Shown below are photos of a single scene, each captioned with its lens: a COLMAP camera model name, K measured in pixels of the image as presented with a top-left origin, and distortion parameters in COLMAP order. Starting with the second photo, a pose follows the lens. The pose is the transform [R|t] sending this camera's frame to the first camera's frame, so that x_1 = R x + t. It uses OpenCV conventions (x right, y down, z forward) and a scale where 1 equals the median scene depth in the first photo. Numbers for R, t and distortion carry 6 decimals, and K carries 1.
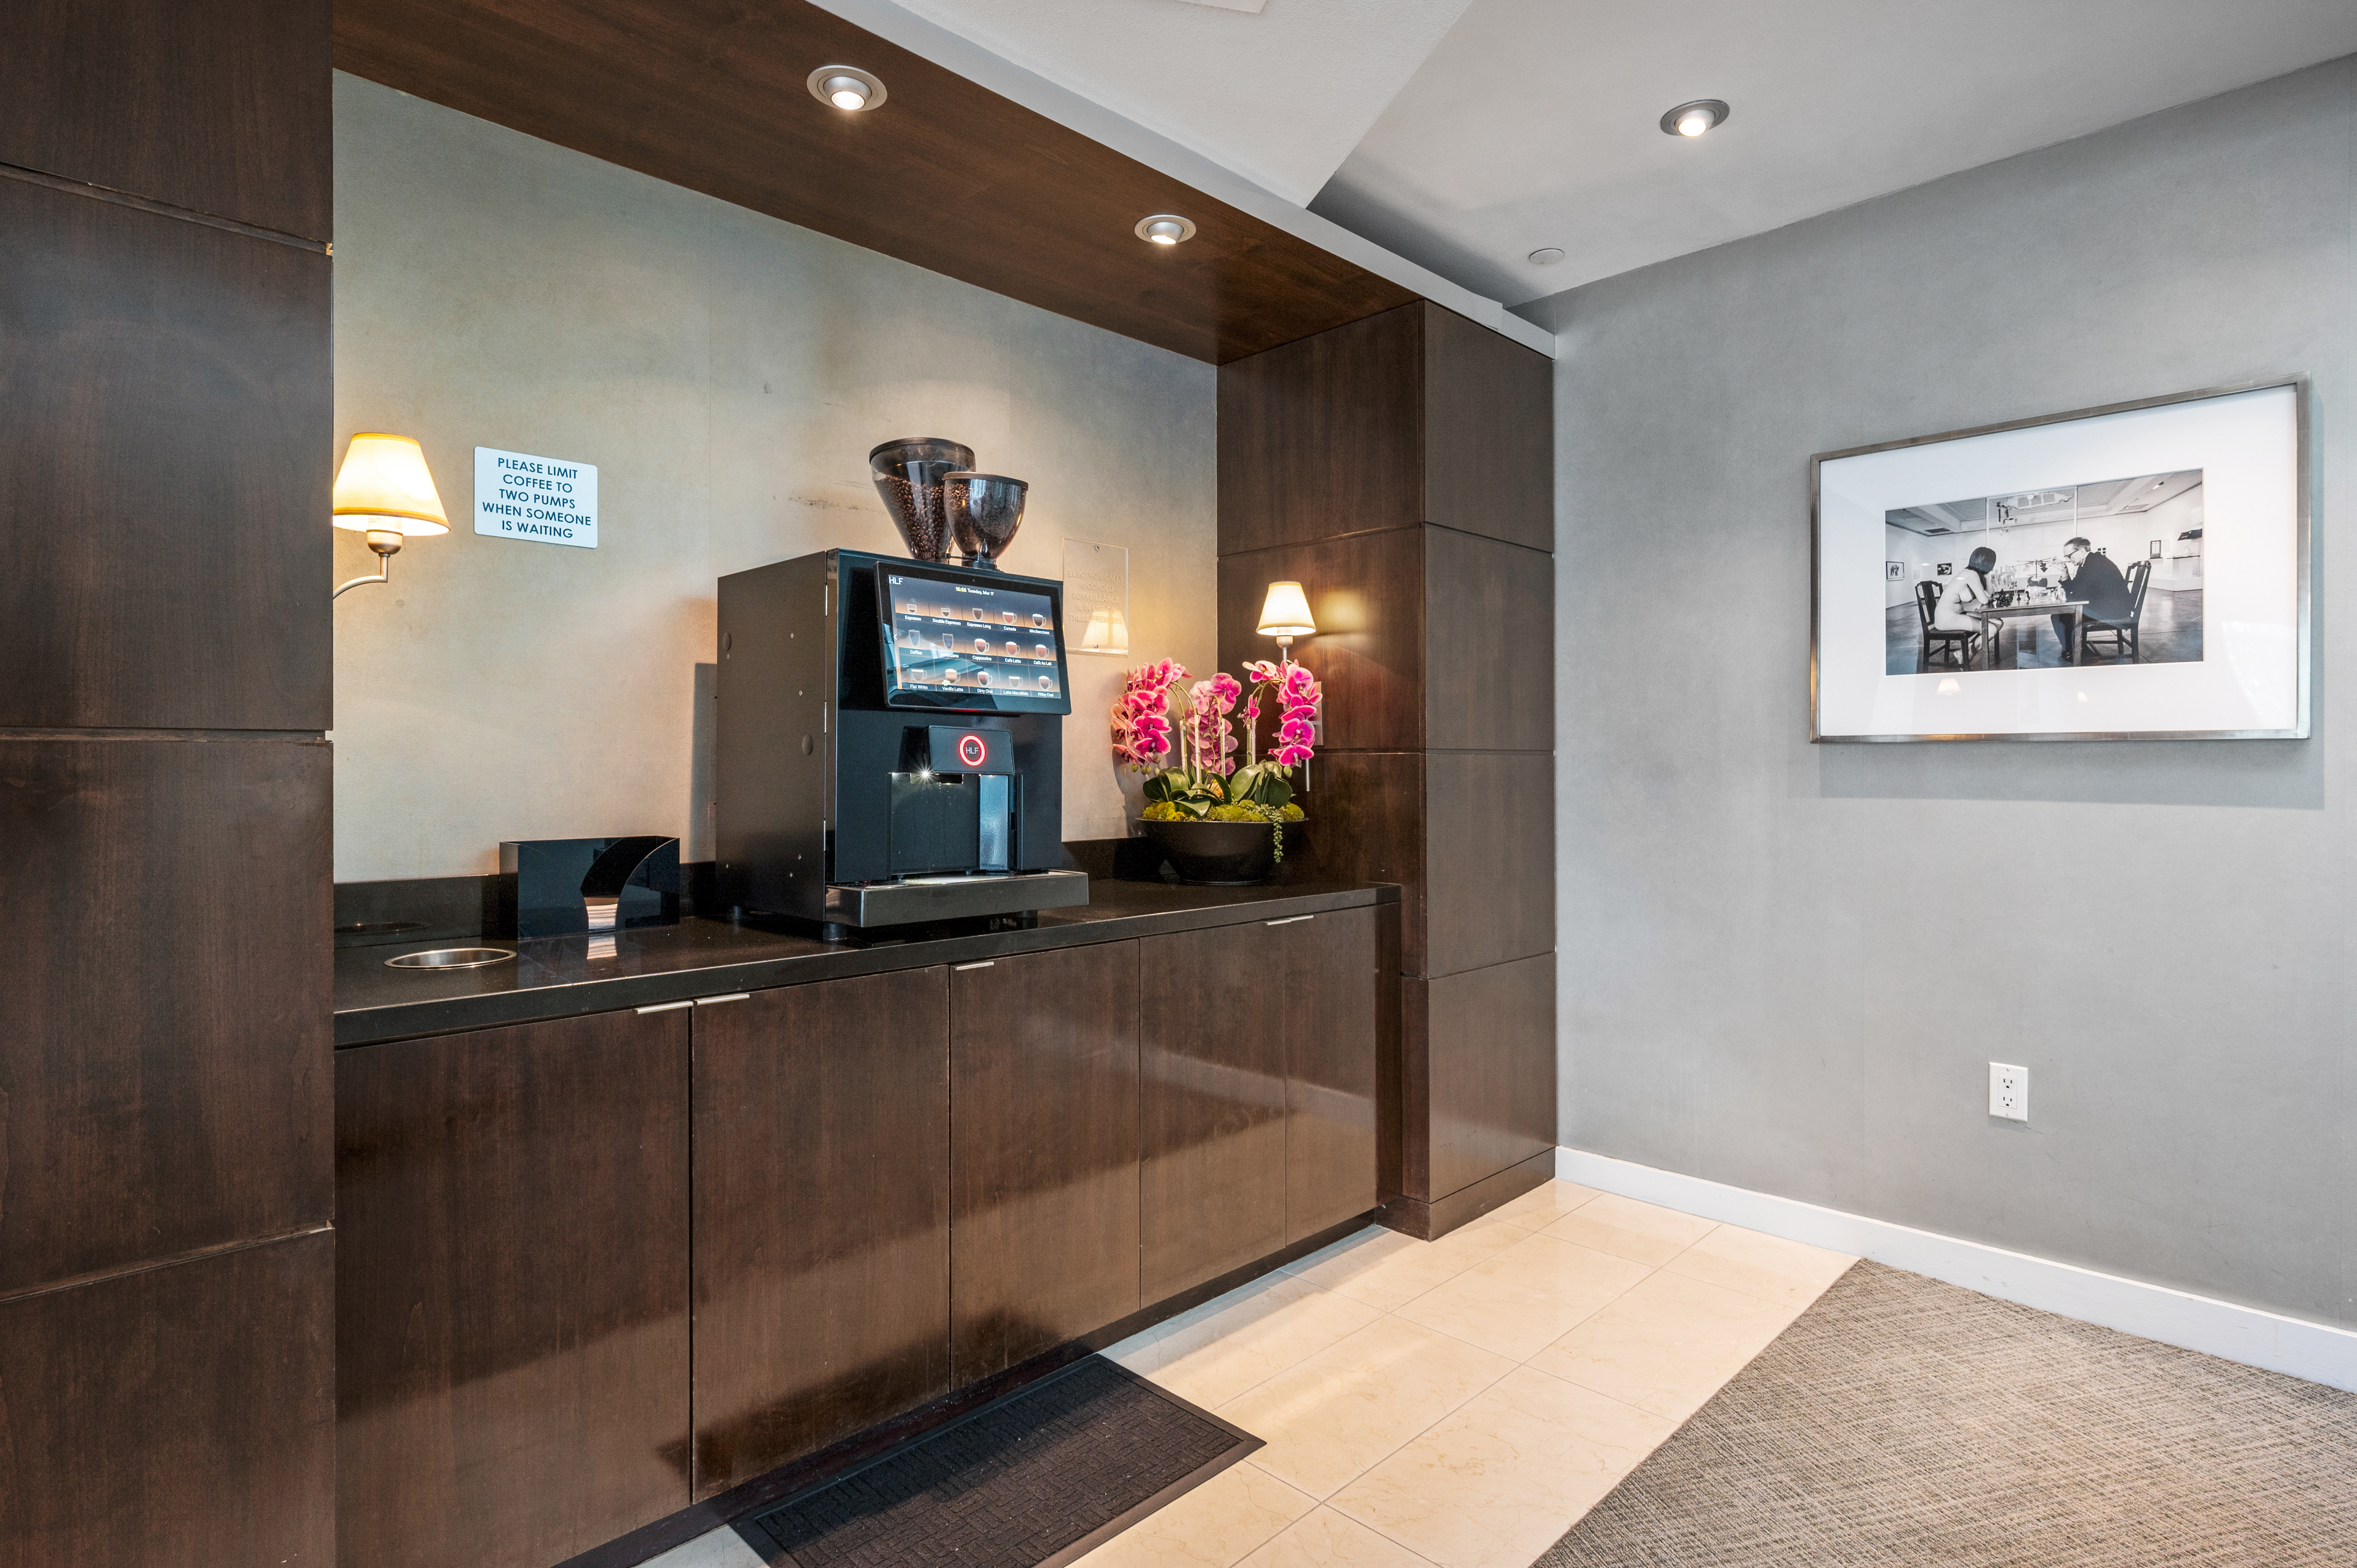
lens RADIAL K [[1239.0, 0, 1190.9], [0, 1239.0, 772.6], [0, 0, 1]] dist [-0.007776, -0.000724]
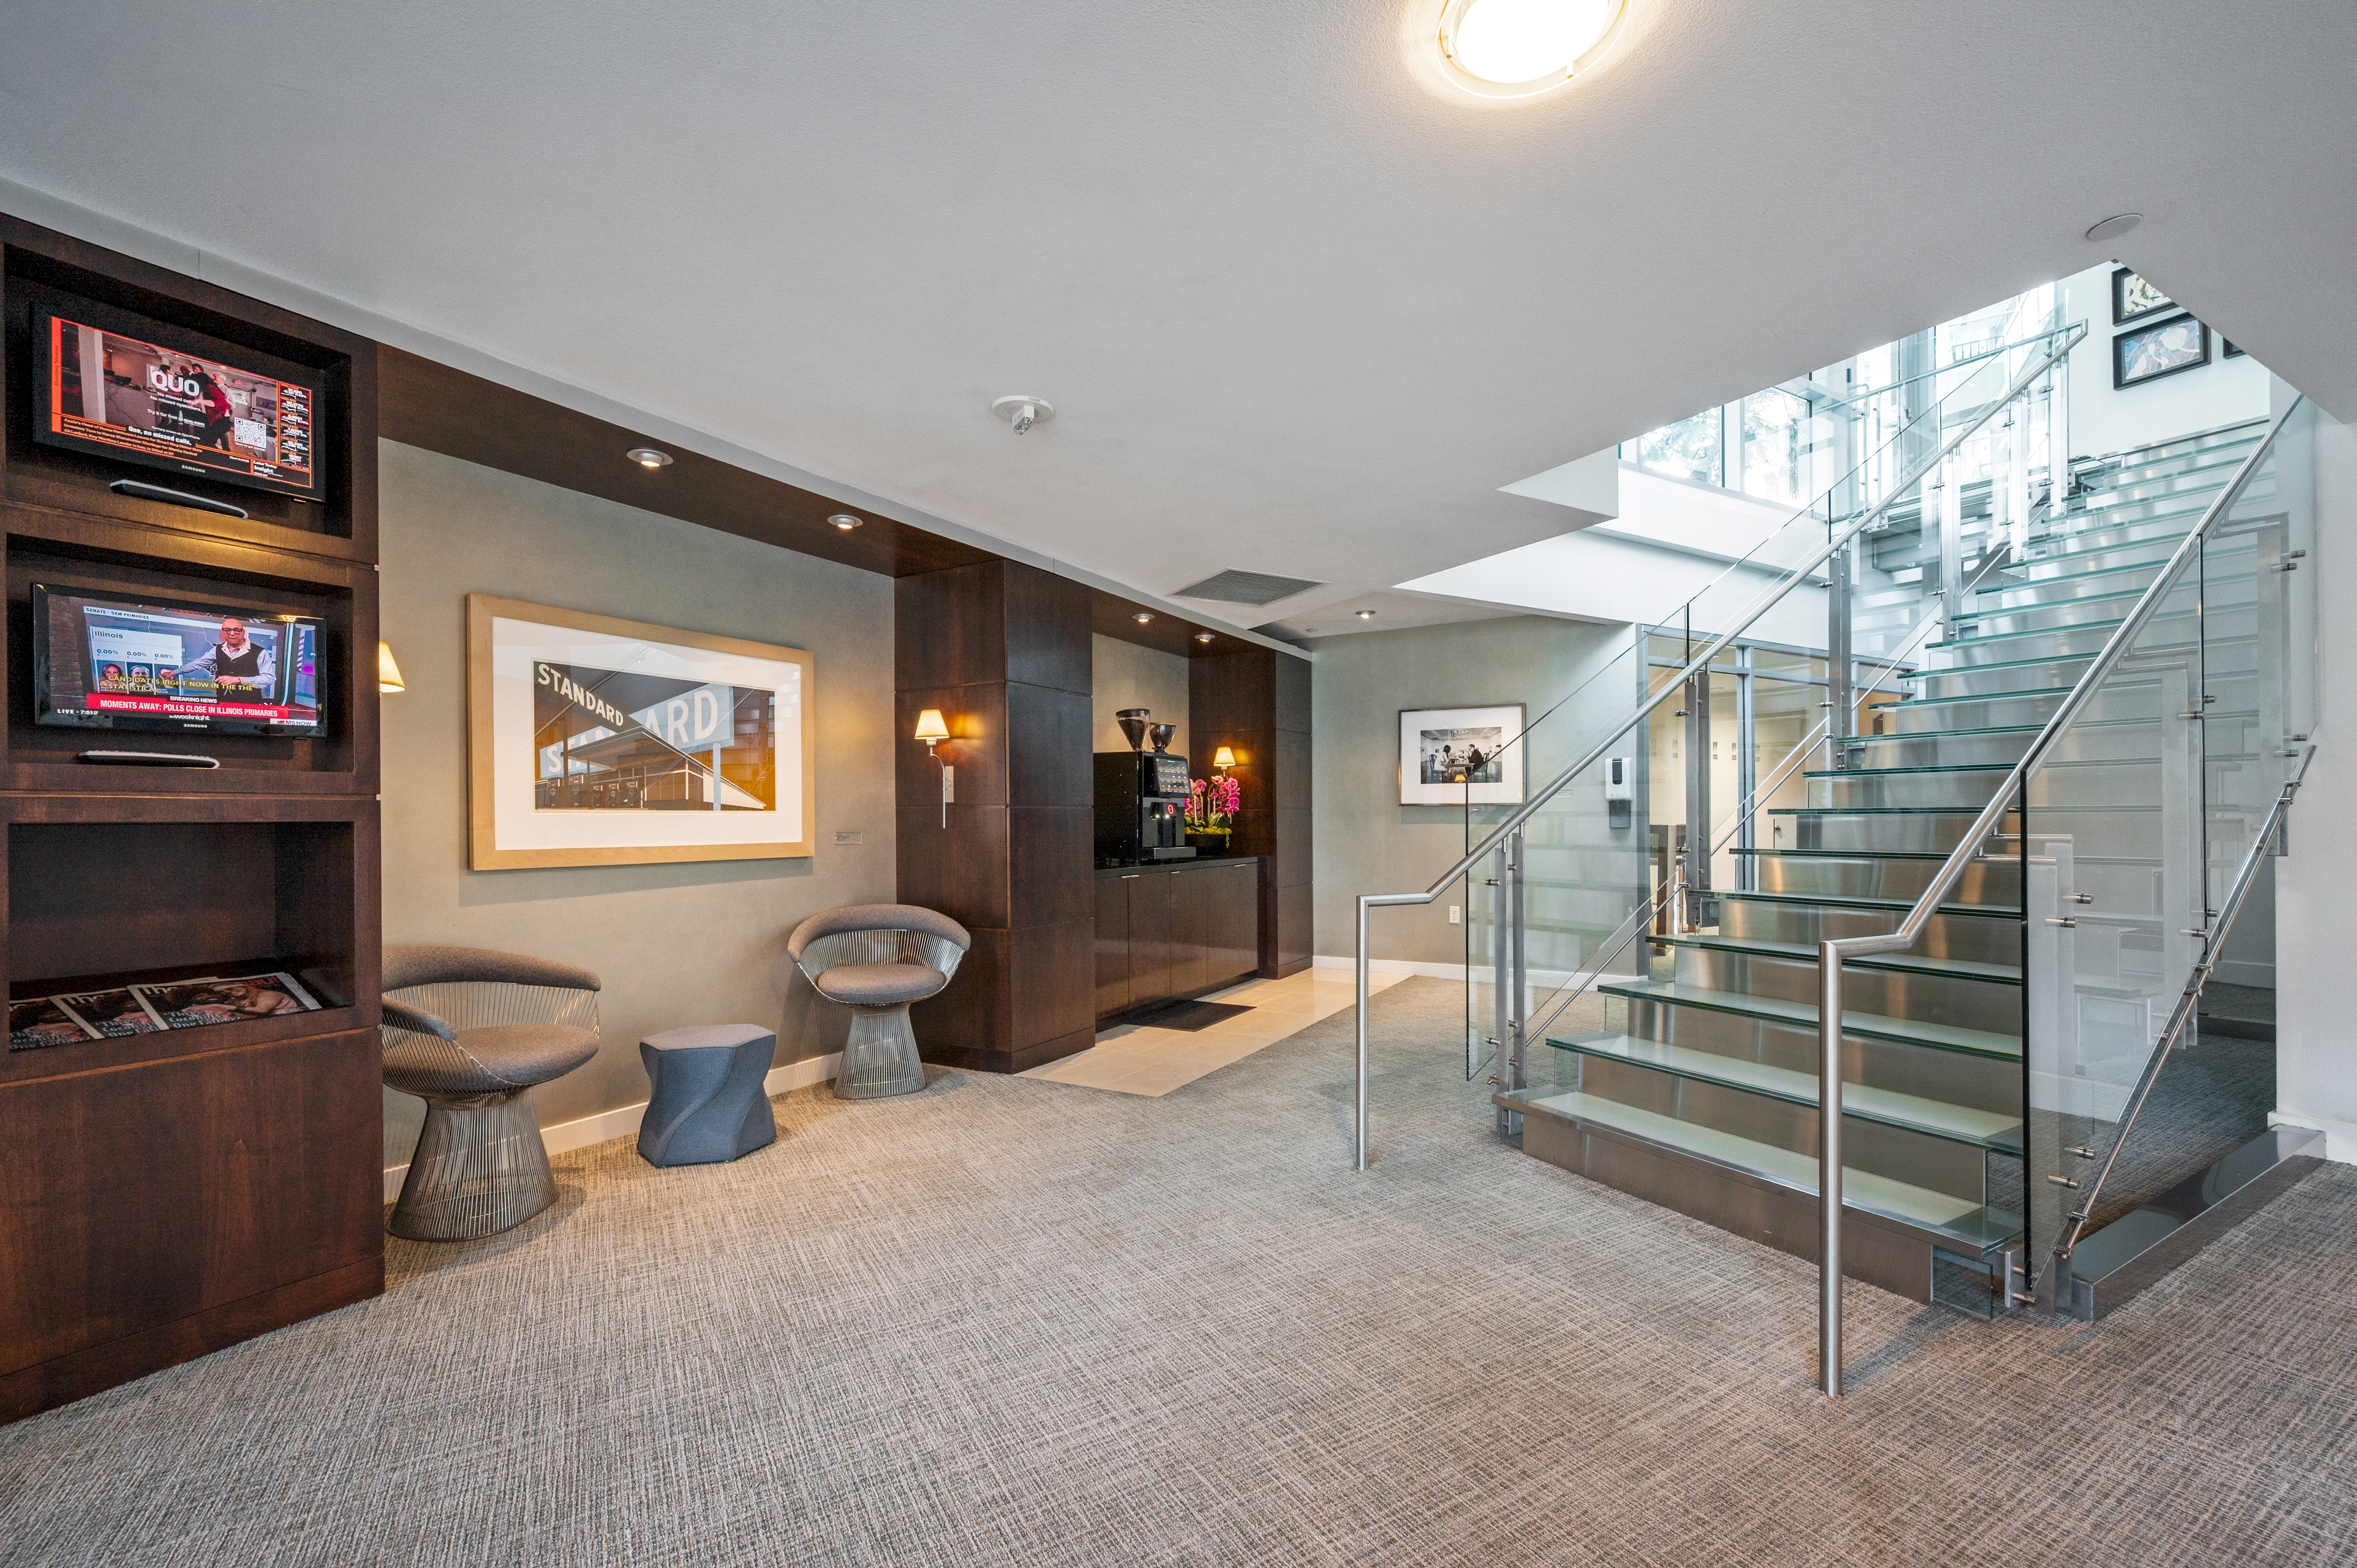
lens RADIAL K [[1003.3, 0, 1230.9], [0, 1003.3, 833.0], [0, 0, 1]] dist [-0.000973, 0.000095]
pose [[0.958067, -0.007879, 0.286436, -0.579158], [0.004579, 0.999915, 0.012189, 0.011102], [-0.286508, -0.010367, 0.958022, -1.200592]]
